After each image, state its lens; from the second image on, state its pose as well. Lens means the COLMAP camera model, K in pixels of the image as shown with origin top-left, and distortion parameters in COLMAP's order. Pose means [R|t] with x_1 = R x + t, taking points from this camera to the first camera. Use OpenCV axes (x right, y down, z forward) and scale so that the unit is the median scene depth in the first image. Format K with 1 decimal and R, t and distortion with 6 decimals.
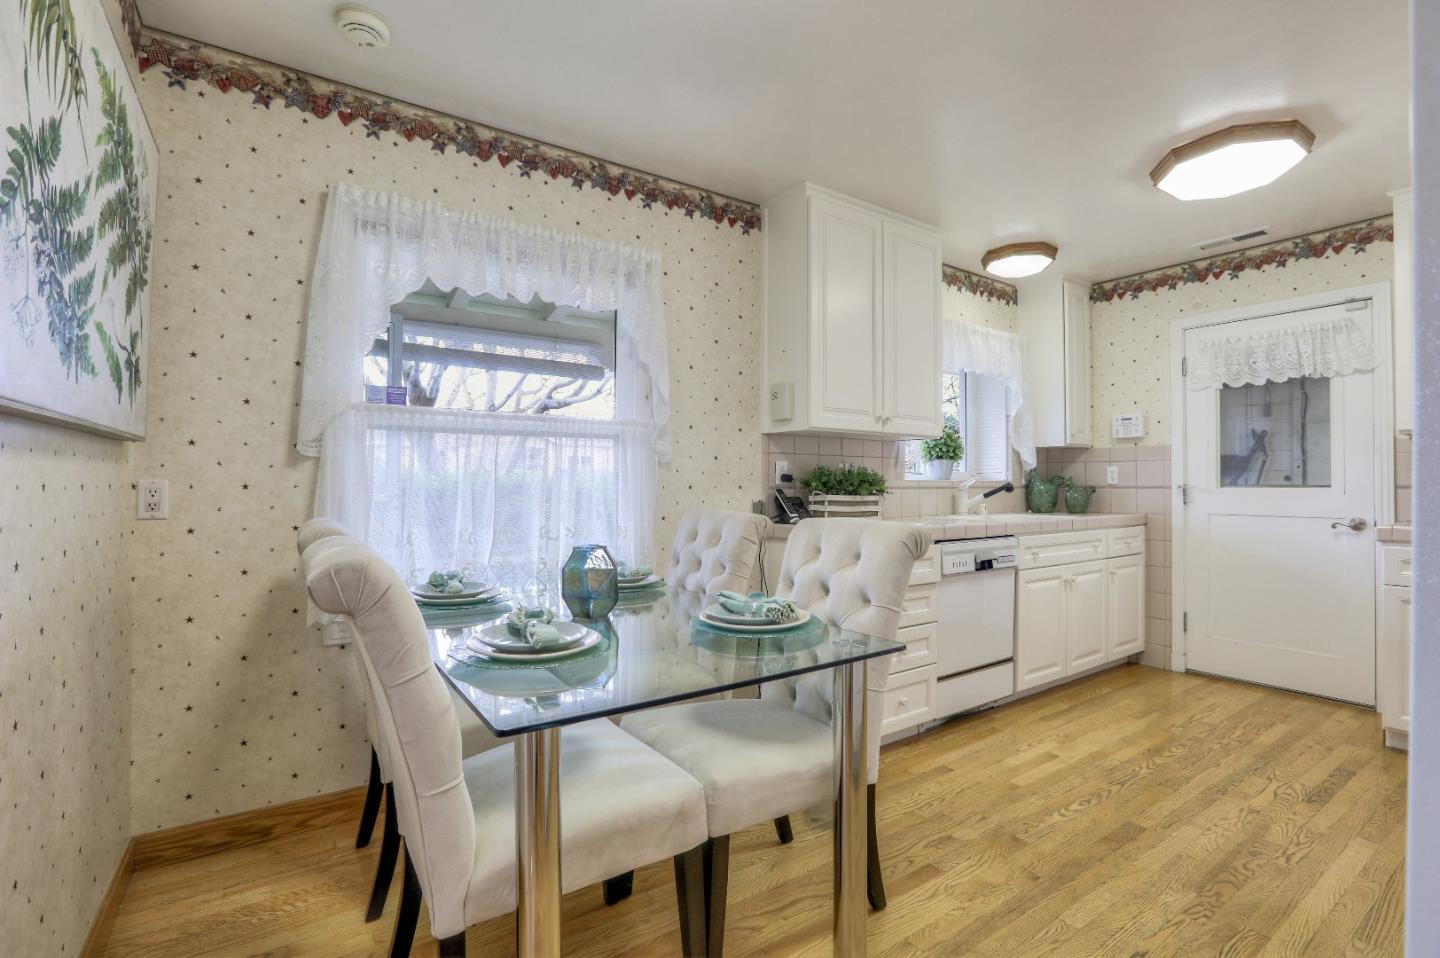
lens RADIAL K [[666.7, 0, 717.0], [0, 666.7, 473.4], [0, 0, 1]] dist [-0.054766, 0.022823]
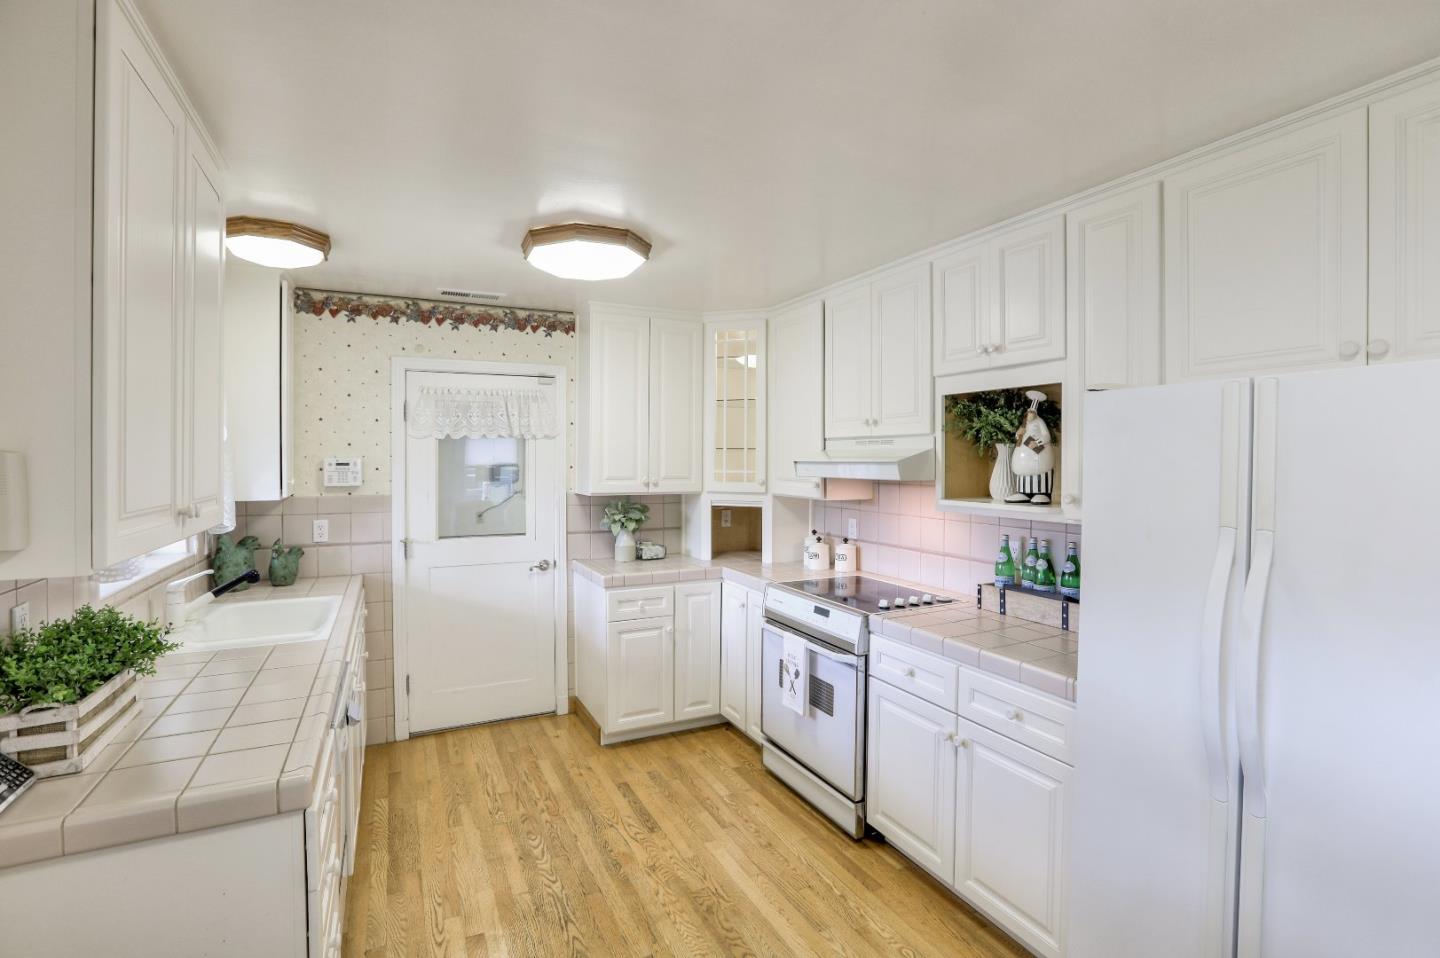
lens RADIAL K [[666.7, 0, 717.0], [0, 666.7, 473.4], [0, 0, 1]] dist [-0.054766, 0.022823]
pose [[0.137494, -0.024961, 0.990188, -0.180191], [-0.018819, 0.999436, 0.027807, -0.135026], [-0.990324, -0.022458, 0.136947, 0.535620]]
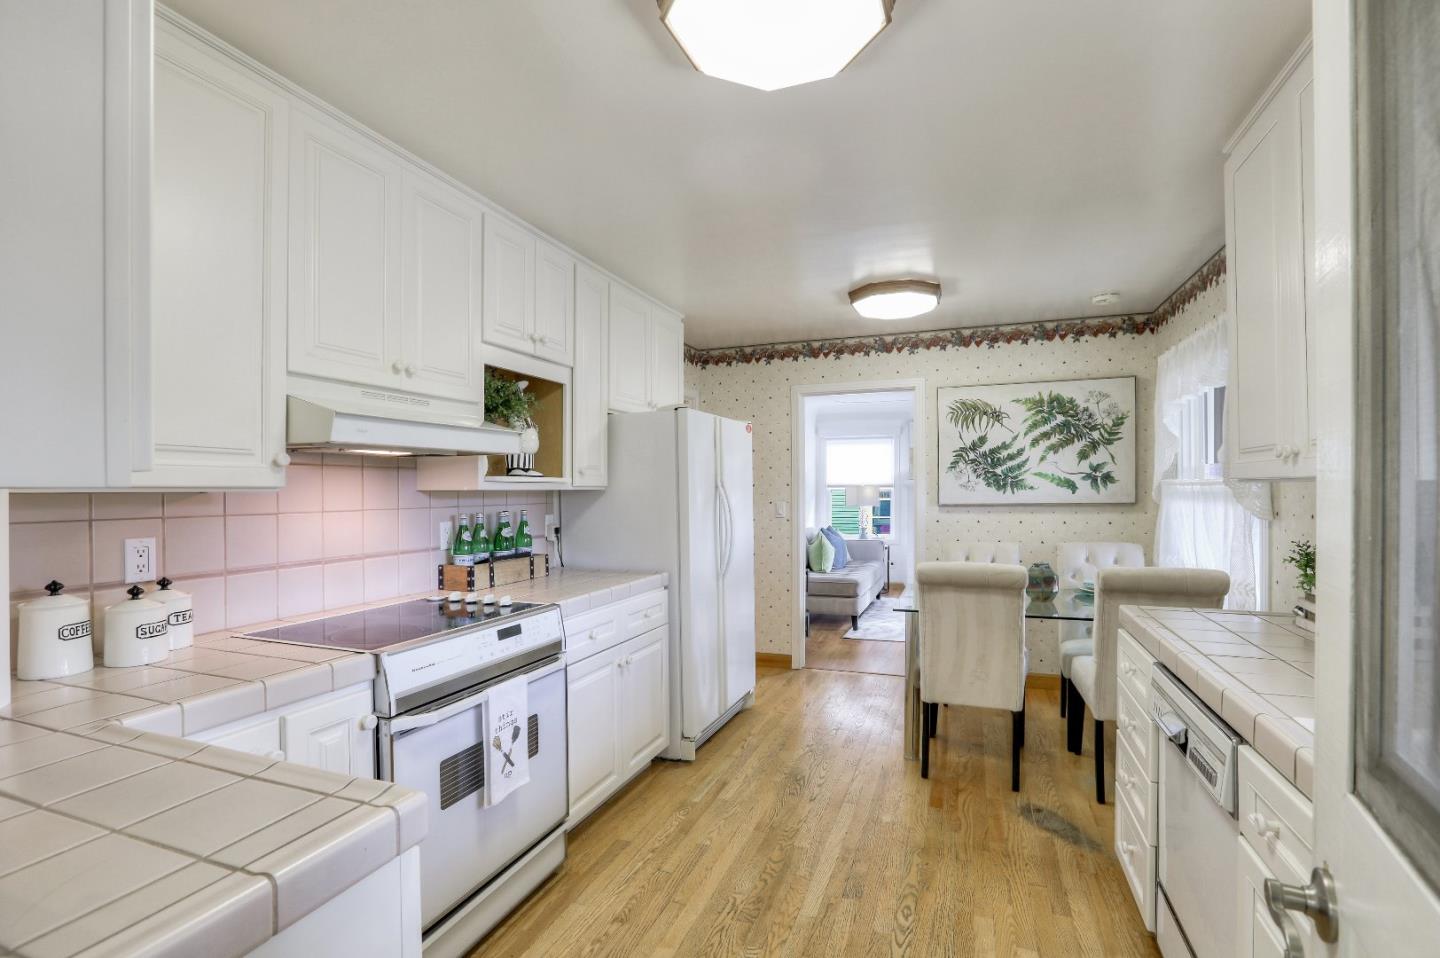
lens RADIAL K [[673.5, 0, 741.0], [0, 673.5, 482.3], [0, 0, 1]] dist [-0.037487, 0.000638]
pose [[-0.799675, -0.007056, -0.600392, 0.960691], [0.010010, 0.999635, -0.025082, -0.052702], [0.600350, -0.026067, -0.799312, 1.192366]]
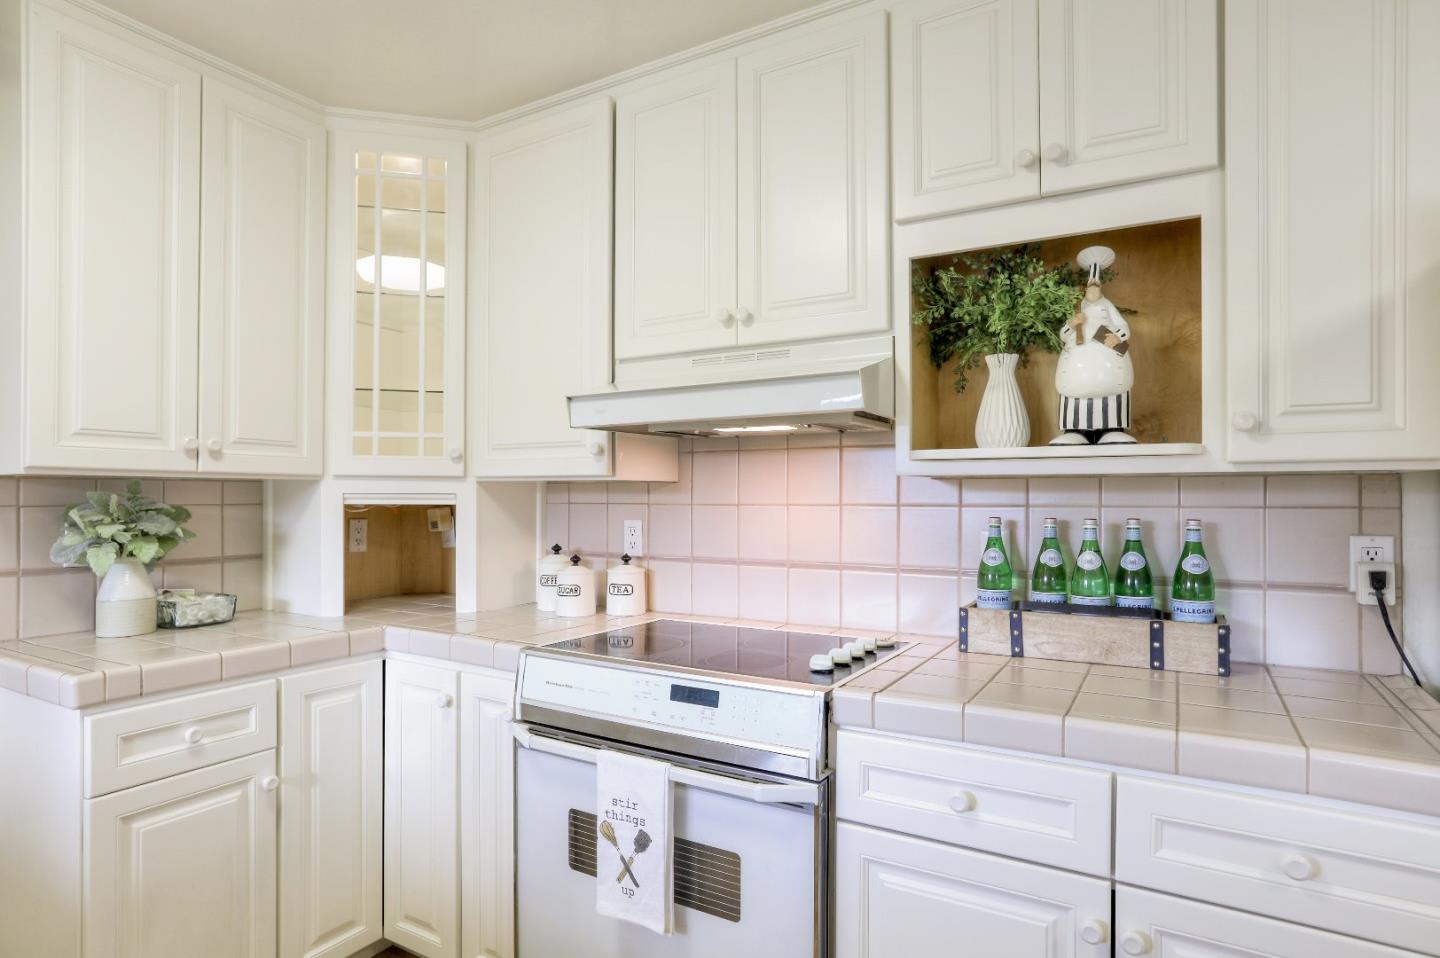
lens RADIAL K [[788.6, 0, 714.5], [0, 788.6, 496.0], [0, 0, 1]] dist [-0.052012, 0.038575]
pose [[-0.420803, -0.004568, 0.907140, 0.282098], [-0.017794, 0.999836, -0.003219, -0.047874], [-0.906977, -0.017496, -0.420816, 0.715496]]
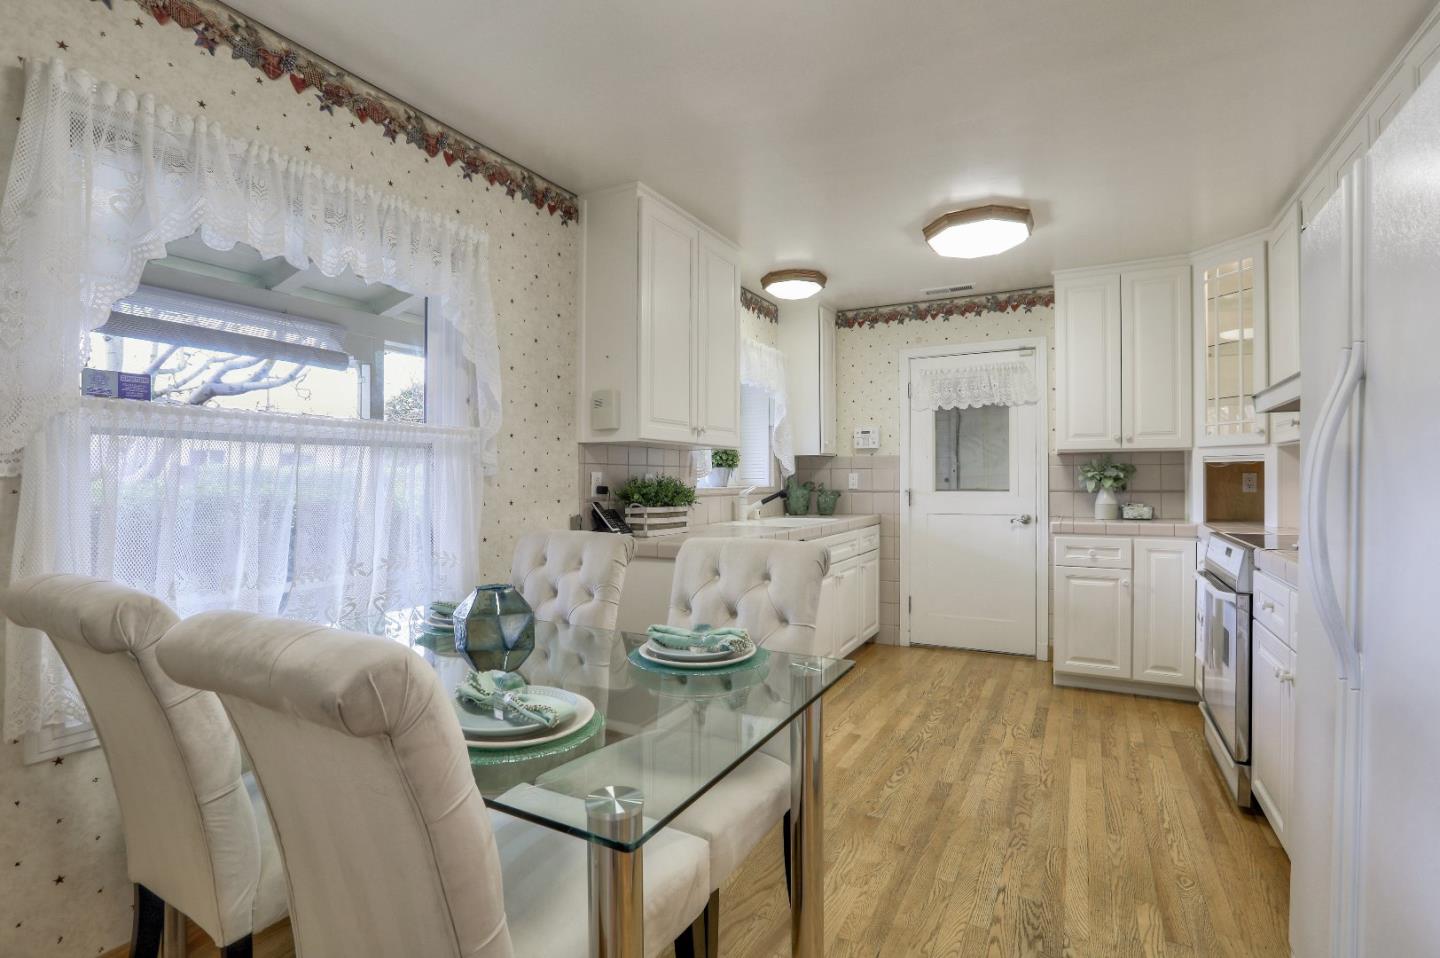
lens RADIAL K [[679.3, 0, 720.0], [0, 679.3, 479.0], [0, 0, 1]] dist [-0.052826, 0.023637]
pose [[0.890379, -0.005970, 0.455181, -0.190147], [-0.000435, 0.999902, 0.013965, -0.022766], [-0.455220, -0.012632, 0.890289, 0.068204]]
